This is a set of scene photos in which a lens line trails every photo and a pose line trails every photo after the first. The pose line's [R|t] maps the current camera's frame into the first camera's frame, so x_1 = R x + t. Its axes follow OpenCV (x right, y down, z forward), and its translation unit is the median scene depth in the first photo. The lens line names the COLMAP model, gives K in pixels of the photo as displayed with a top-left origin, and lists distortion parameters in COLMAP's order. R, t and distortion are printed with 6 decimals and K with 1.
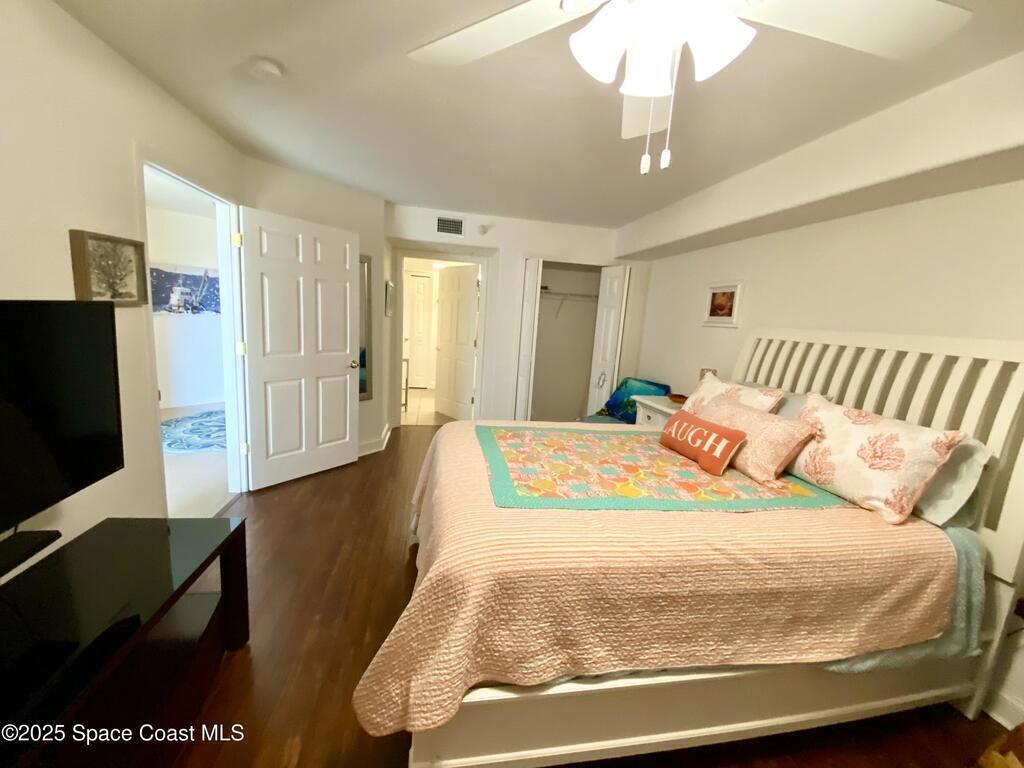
lens RADIAL K [[411.7, 0, 512.4], [0, 411.7, 381.2], [0, 0, 1]] dist [0.001422, -0.011597]
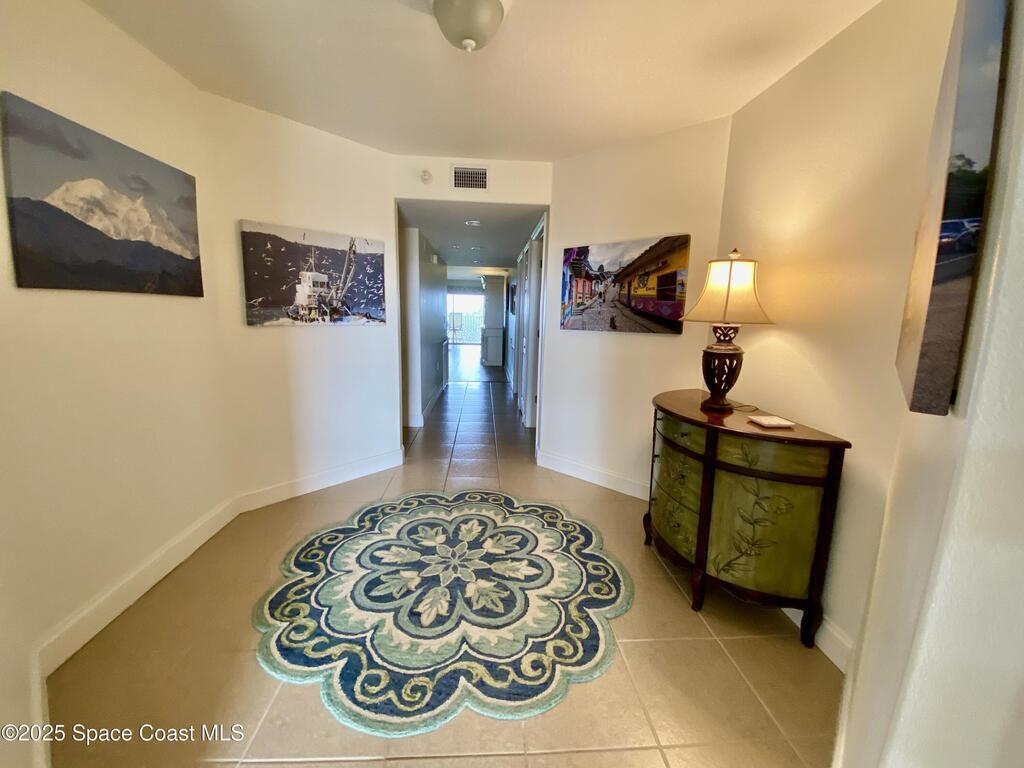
lens RADIAL K [[411.7, 0, 513.8], [0, 411.7, 381.7], [0, 0, 1]] dist [0.001422, -0.011597]
pose [[0.993091, -0.021423, -0.115371, -1.232929], [0.021220, 0.999770, -0.002991, -0.204099], [0.115409, 0.000522, 0.993318, 1.260196]]
